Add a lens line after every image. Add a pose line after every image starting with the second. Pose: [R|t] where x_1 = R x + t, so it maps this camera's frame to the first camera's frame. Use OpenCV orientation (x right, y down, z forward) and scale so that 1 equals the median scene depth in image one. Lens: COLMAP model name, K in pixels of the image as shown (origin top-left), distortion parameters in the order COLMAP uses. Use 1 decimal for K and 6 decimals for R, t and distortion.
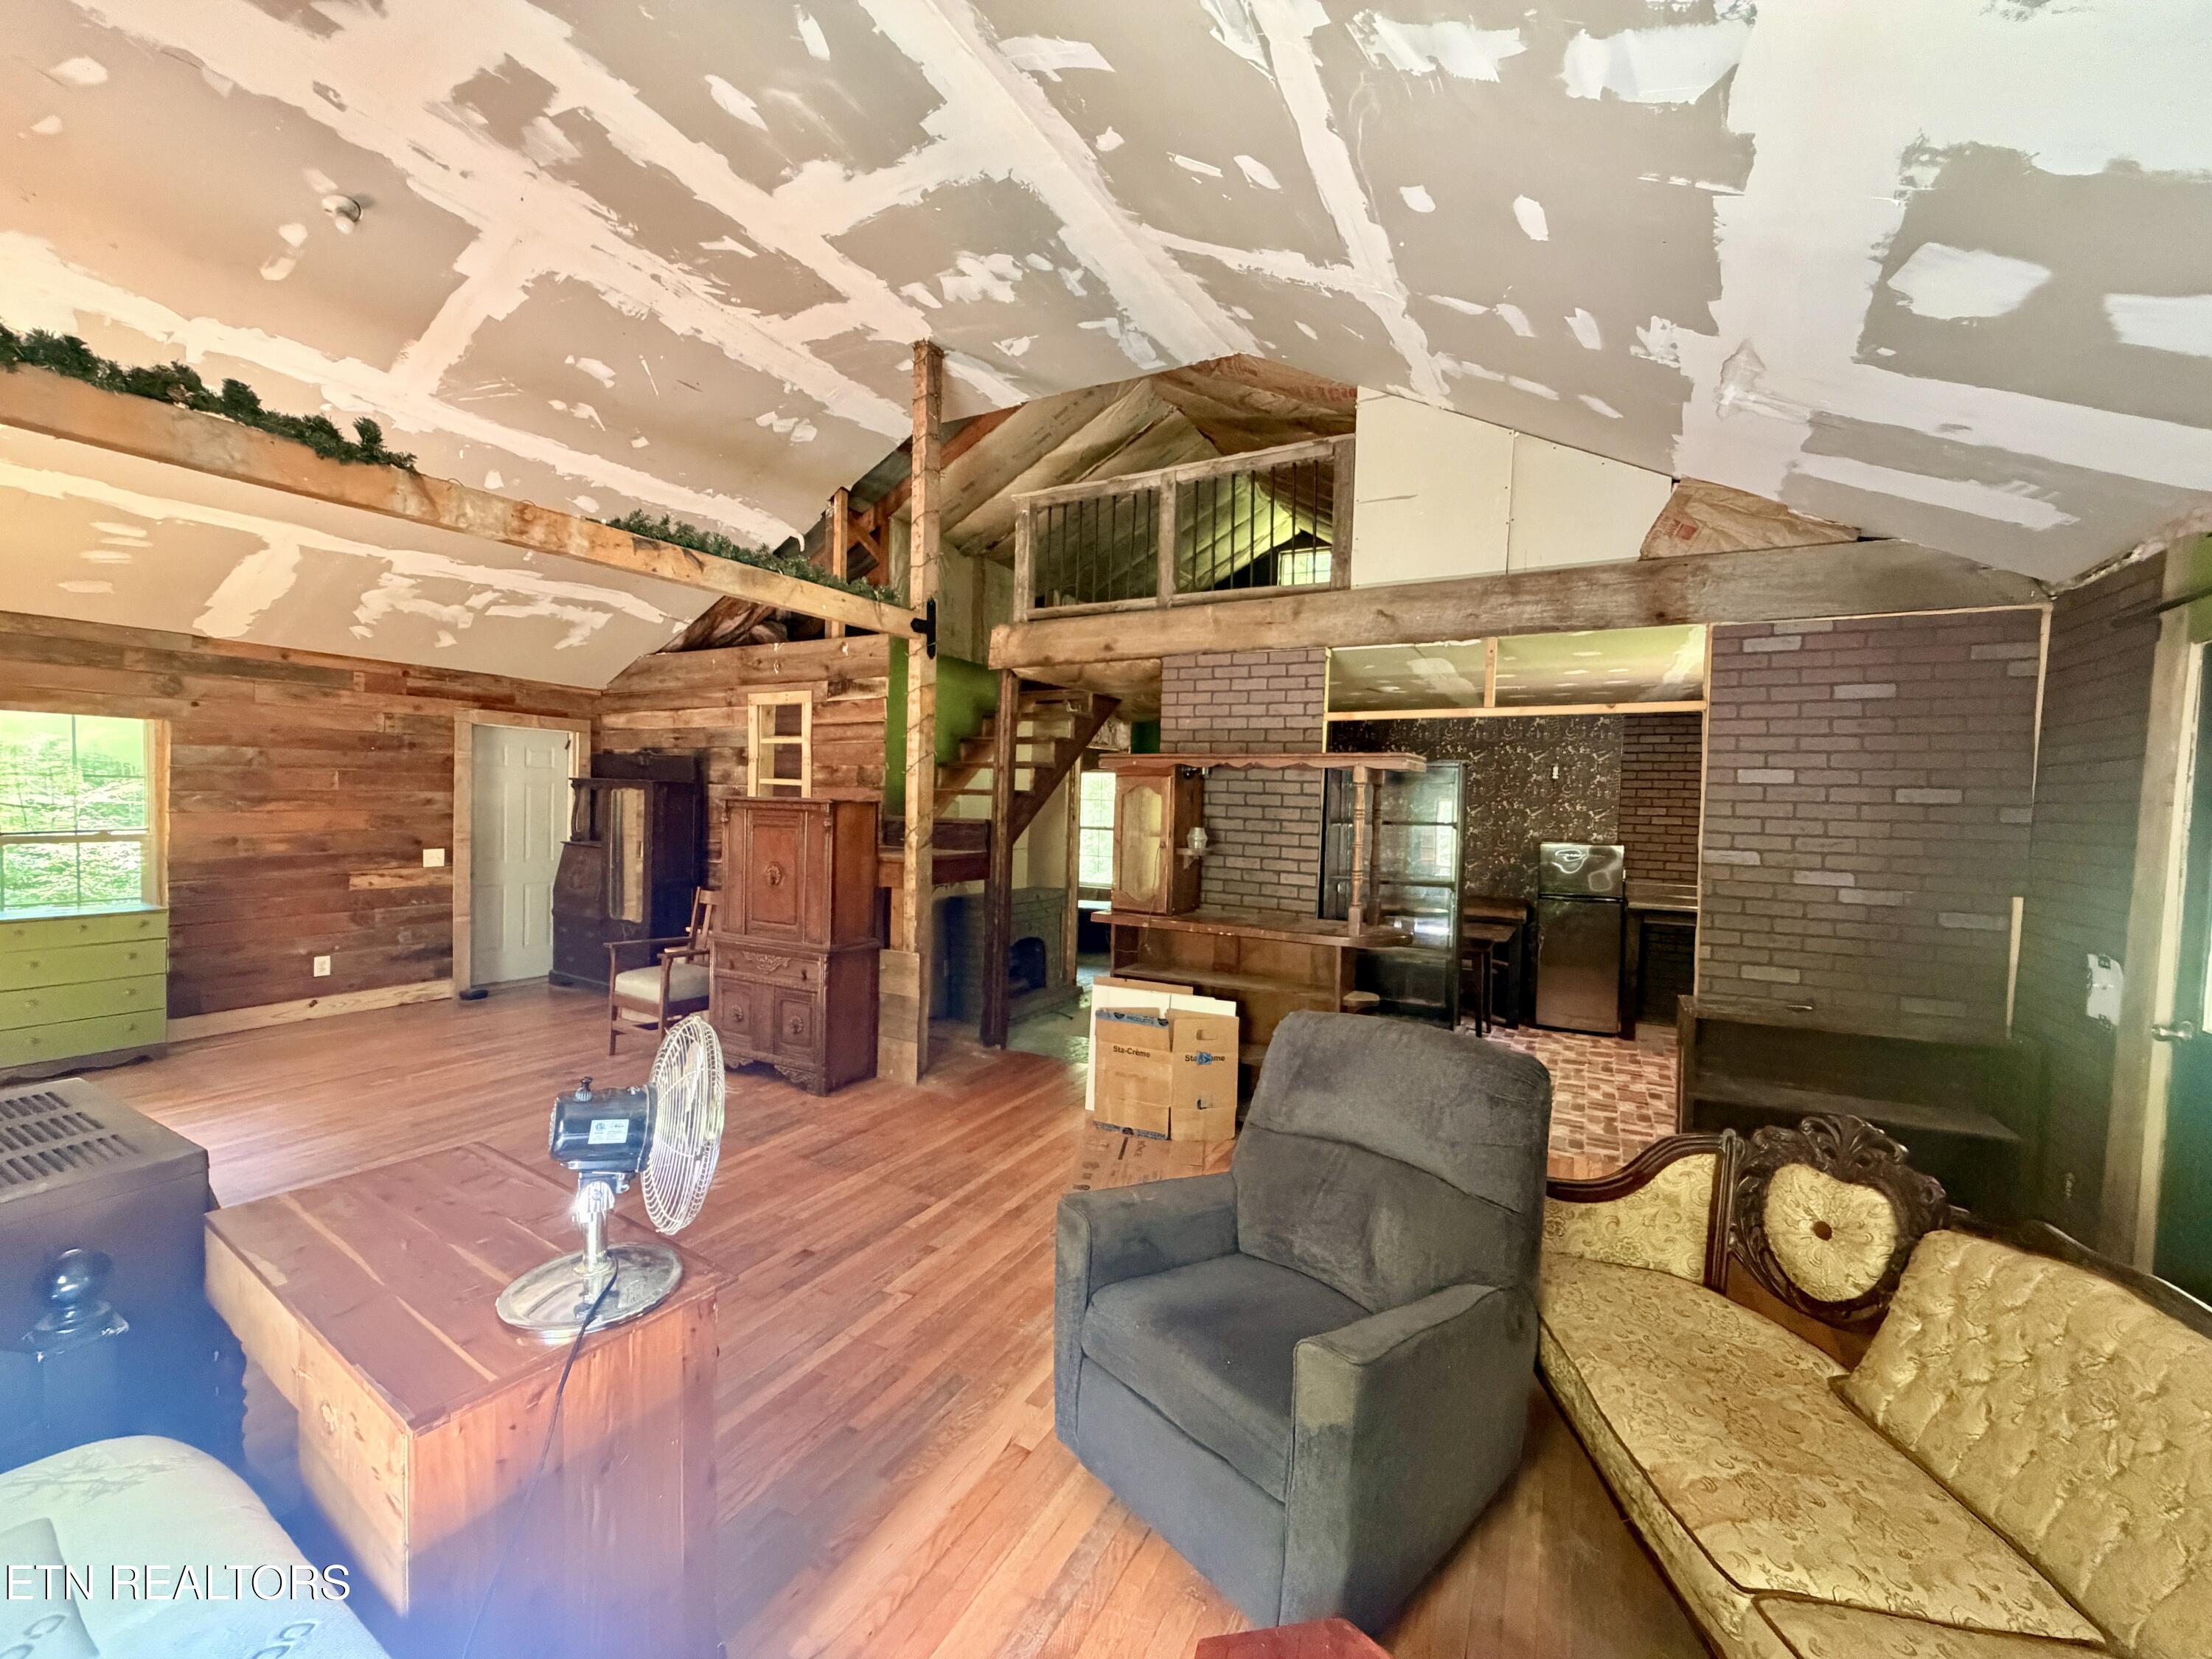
lens RADIAL K [[879.7, 0, 1093.5], [0, 879.7, 828.7], [0, 0, 1]] dist [0.003881, -0.000210]
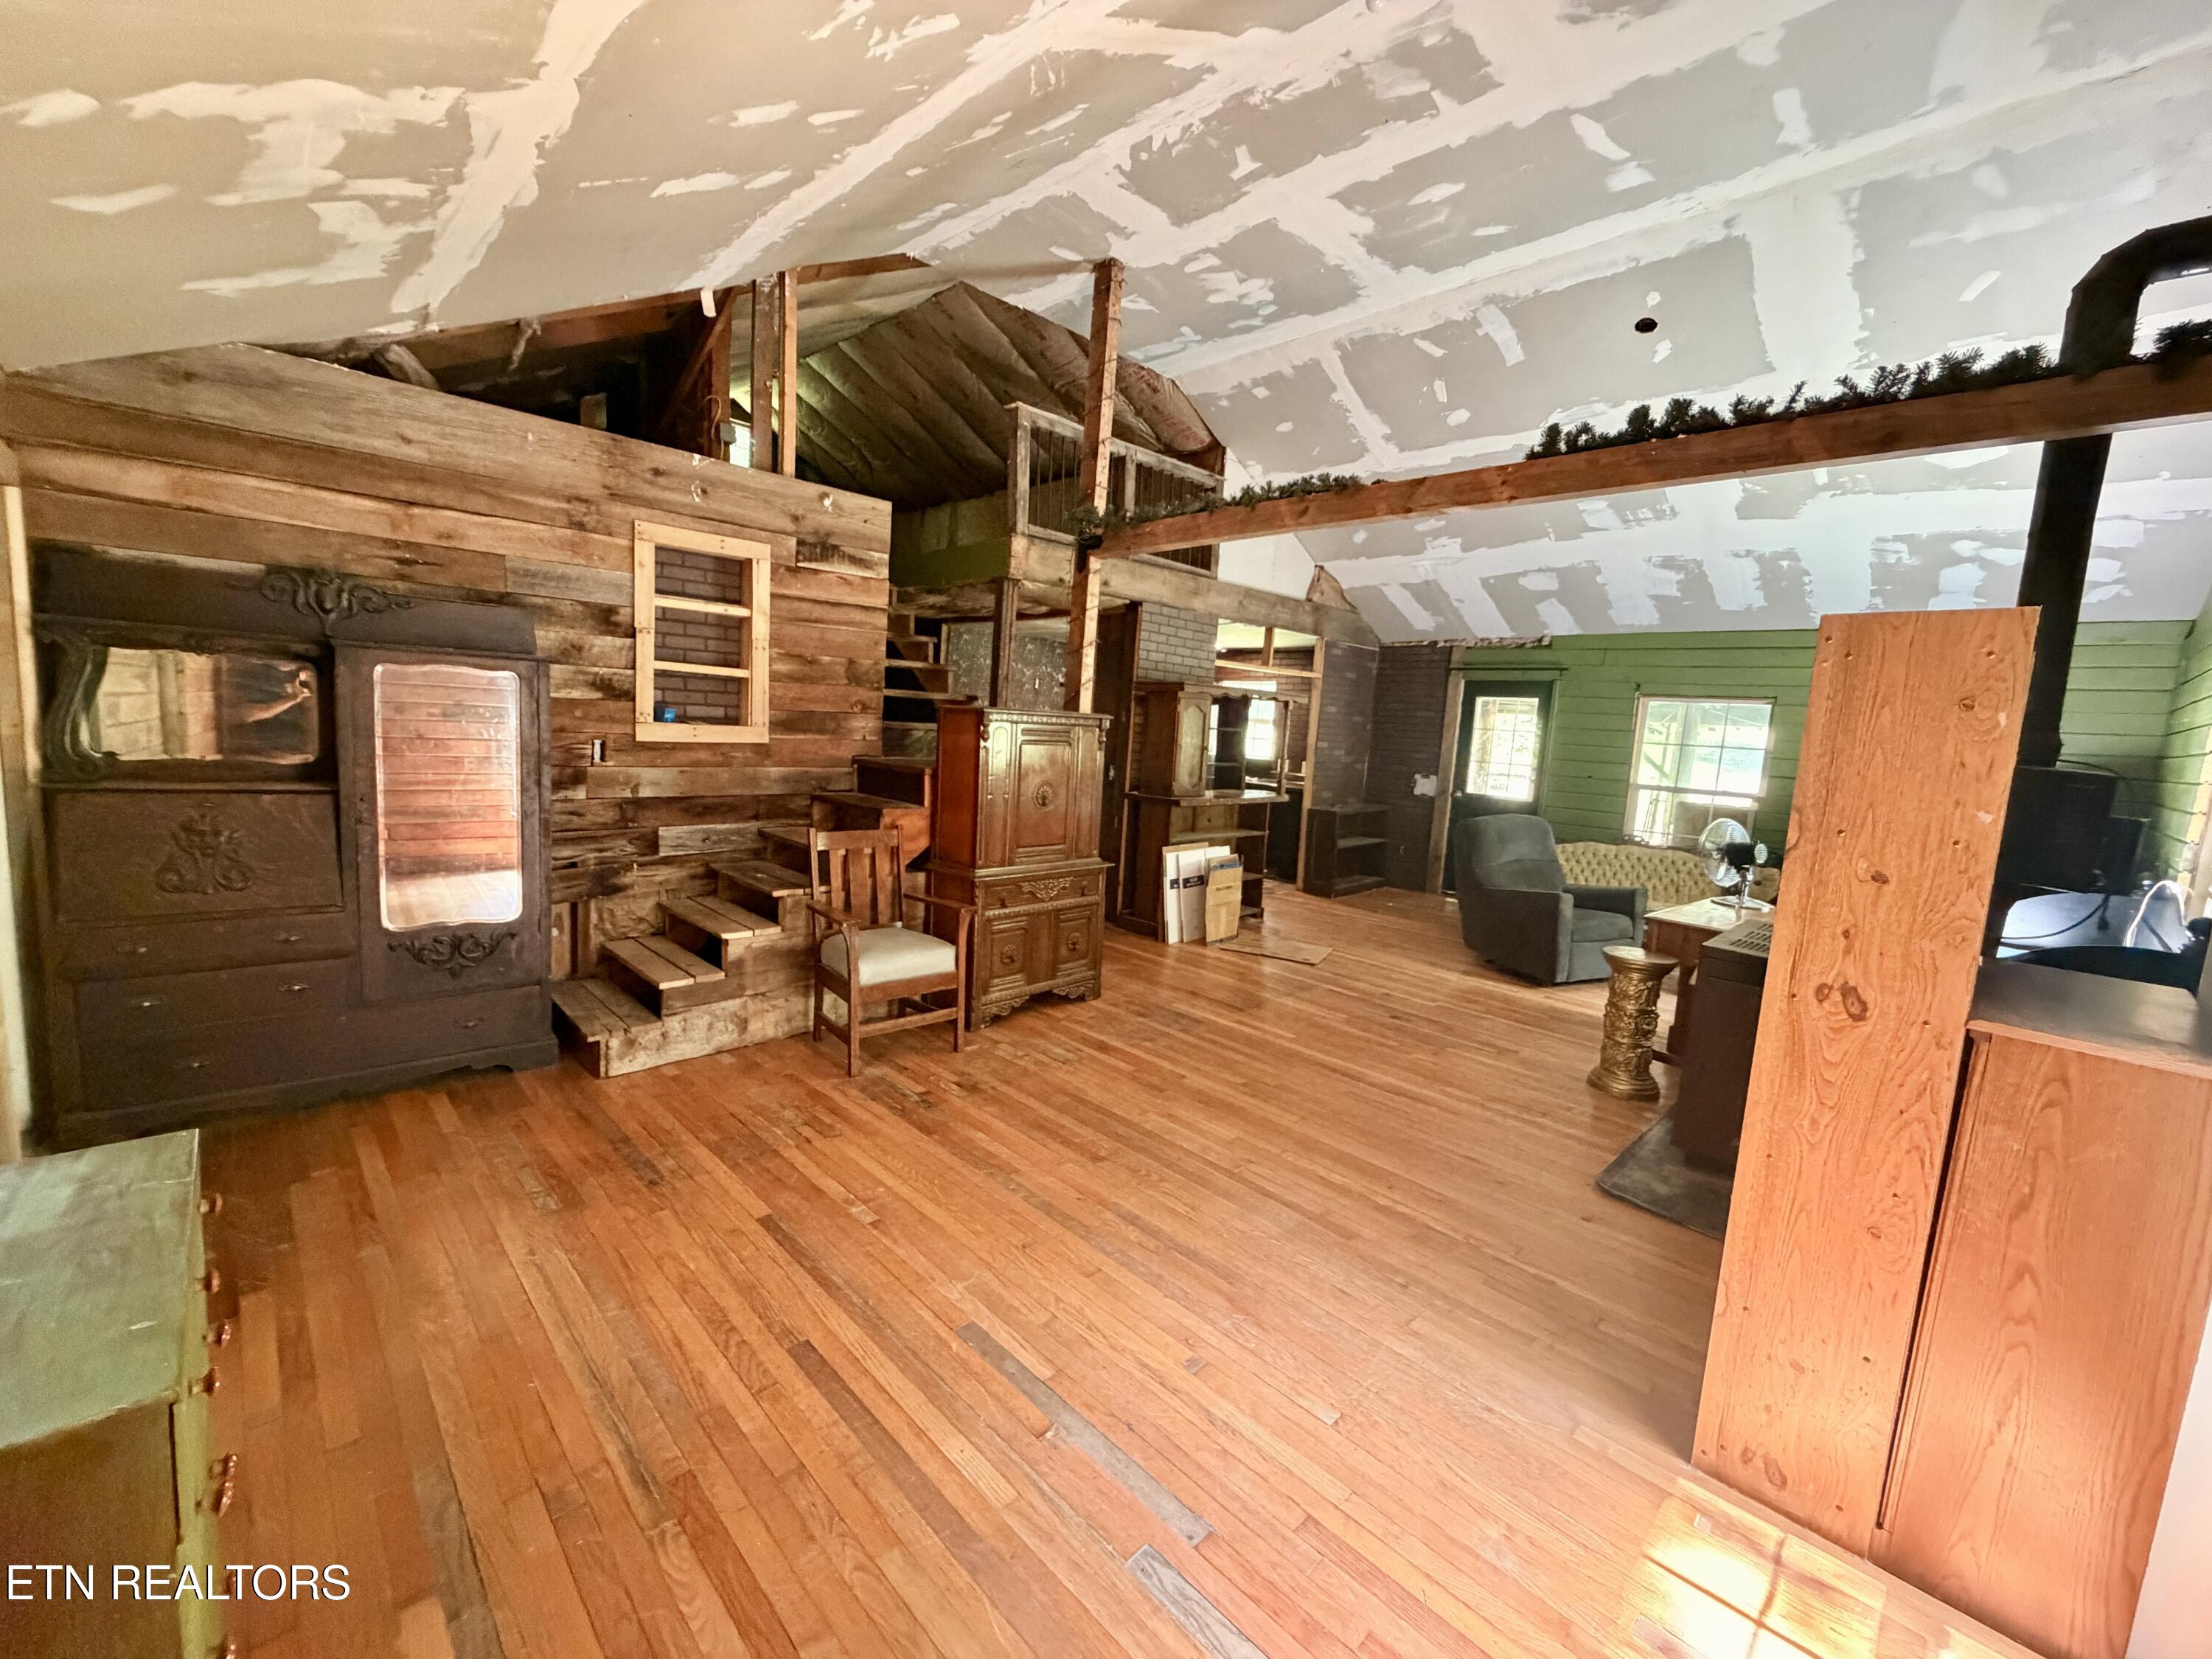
lens RADIAL K [[879.7, 0, 1094.0], [0, 879.7, 829.3], [0, 0, 1]] dist [0.003881, -0.000210]
pose [[0.295436, -0.126120, 0.947001, -1.180175], [-0.019239, 0.990262, 0.137884, -0.038875], [-0.955169, -0.058955, 0.290133, 0.650579]]
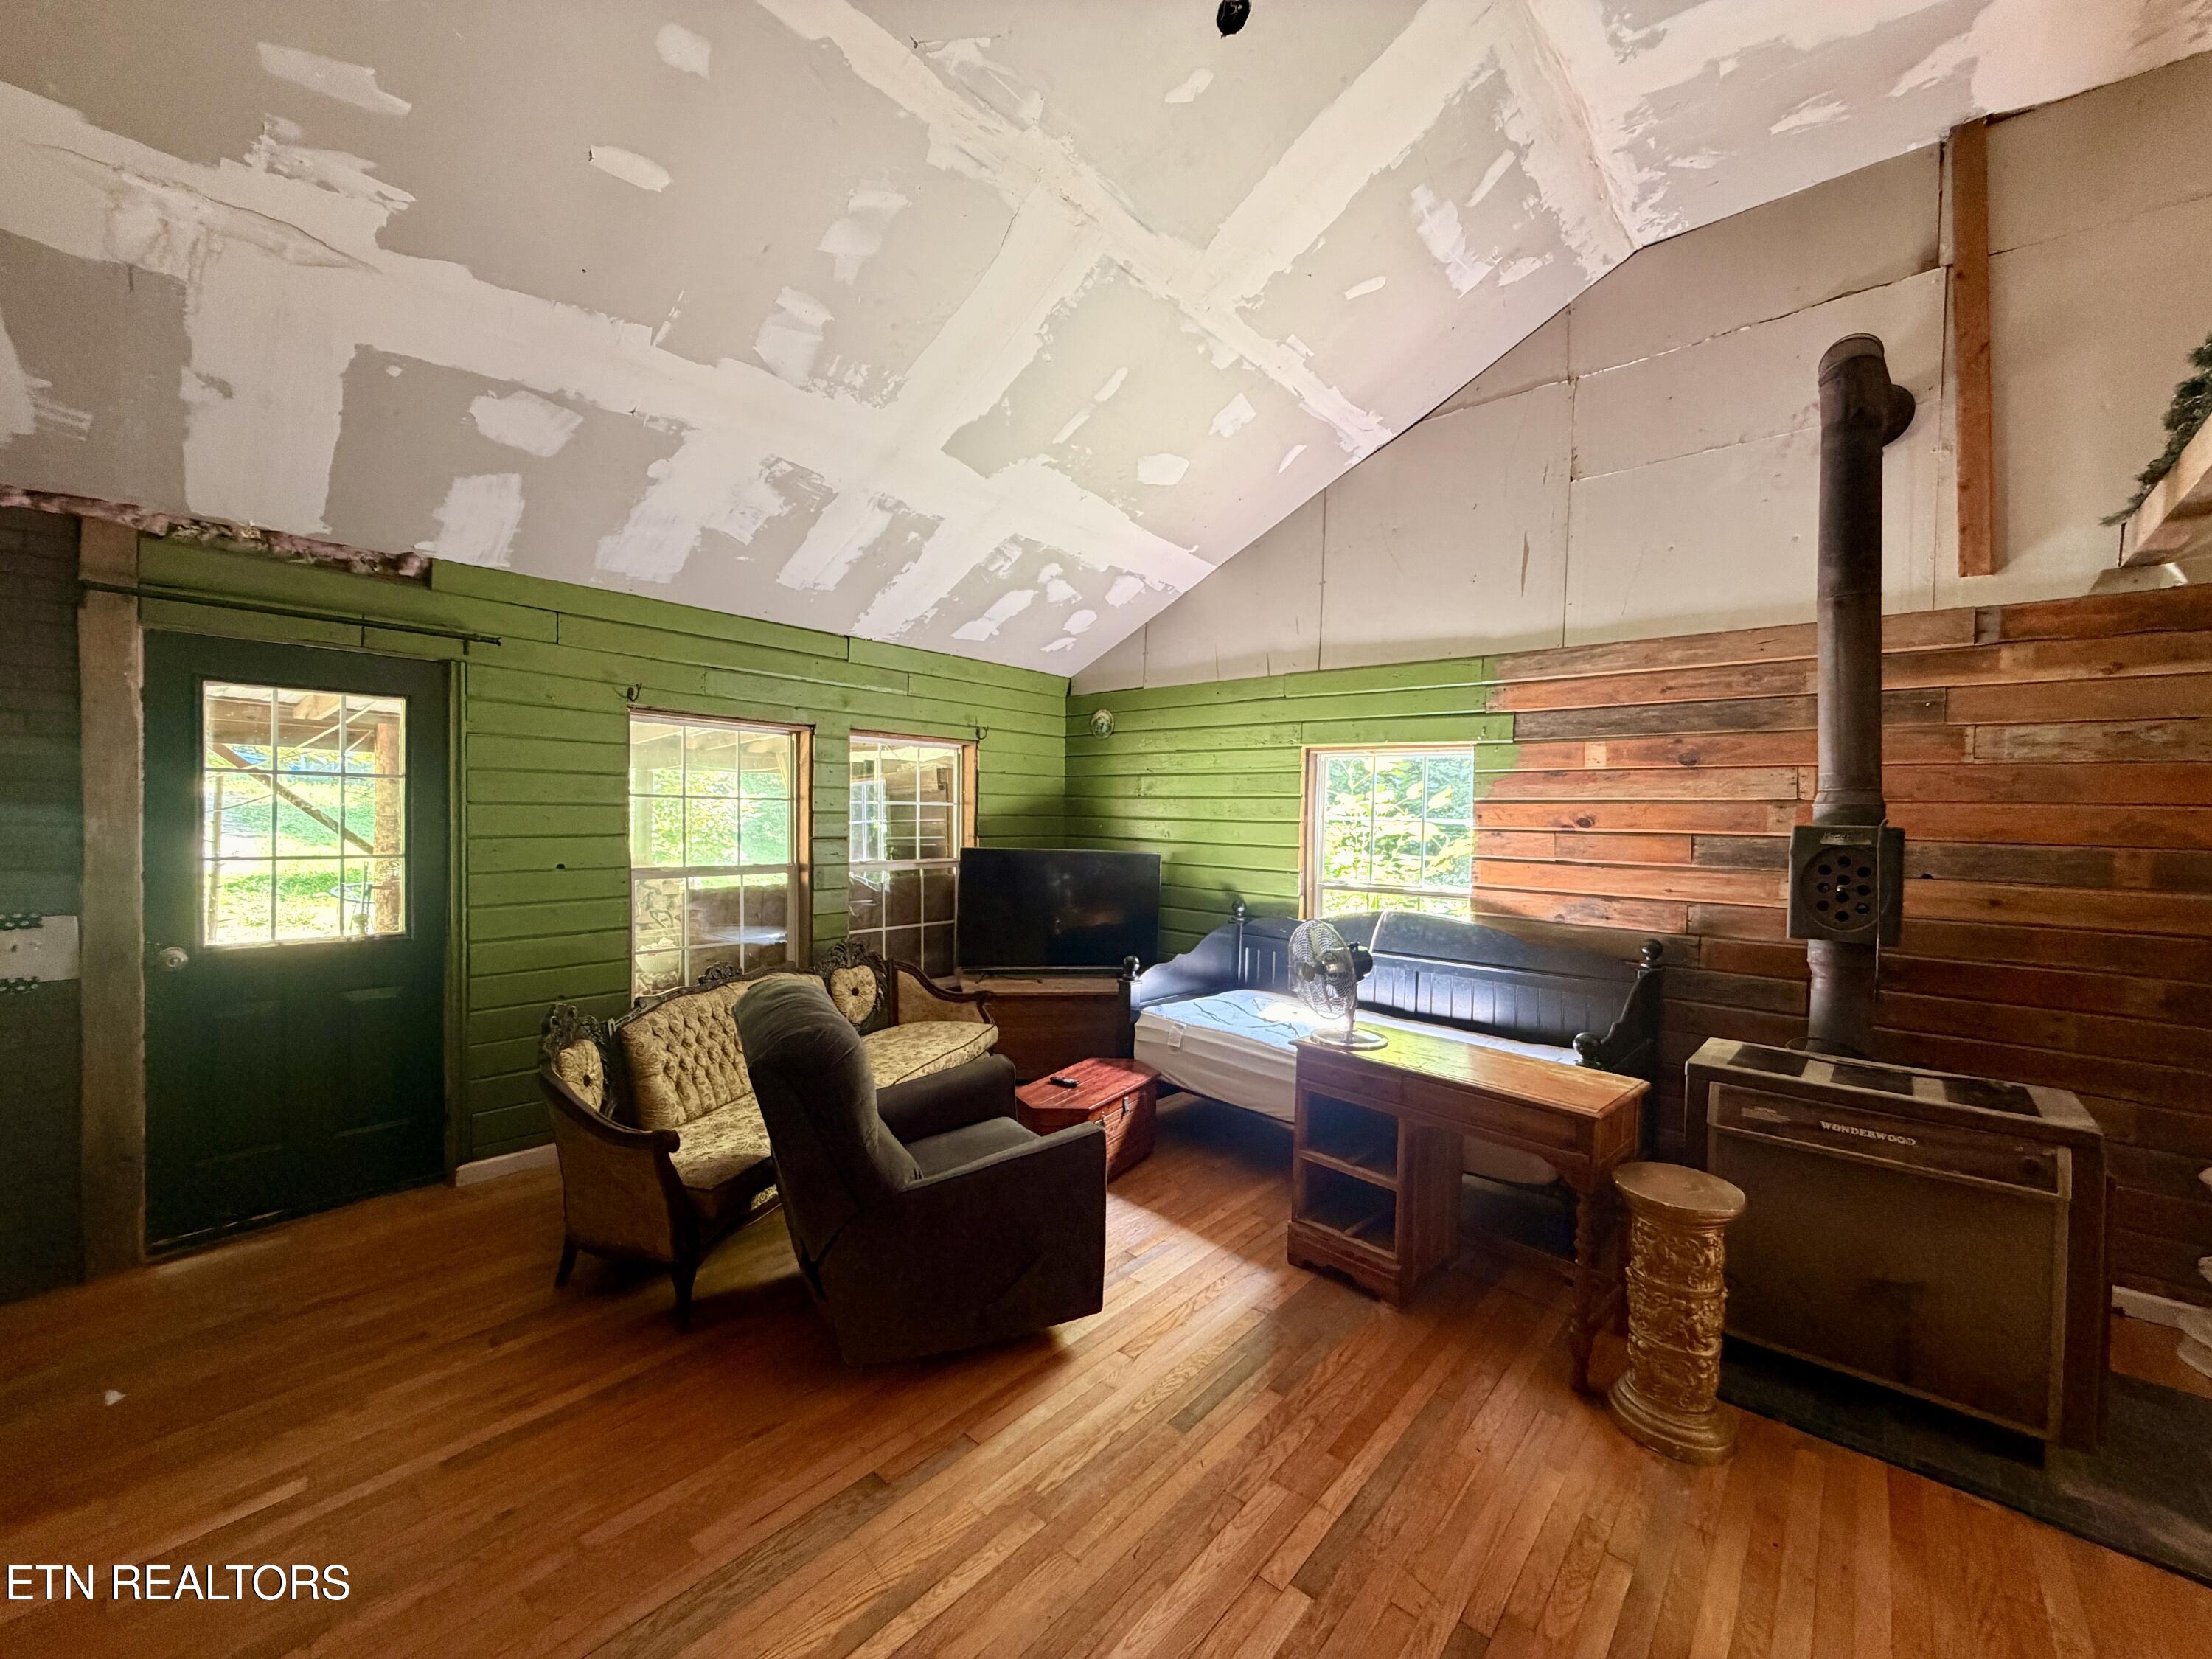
lens RADIAL K [[879.7, 0, 1099.5], [0, 879.7, 830.9], [0, 0, 1]] dist [0.003881, -0.000210]
pose [[-0.974632, -0.047976, 0.218611, -0.114949], [-0.036412, 0.997731, 0.056624, -0.025911], [-0.220831, 0.047228, -0.974168, 0.902300]]
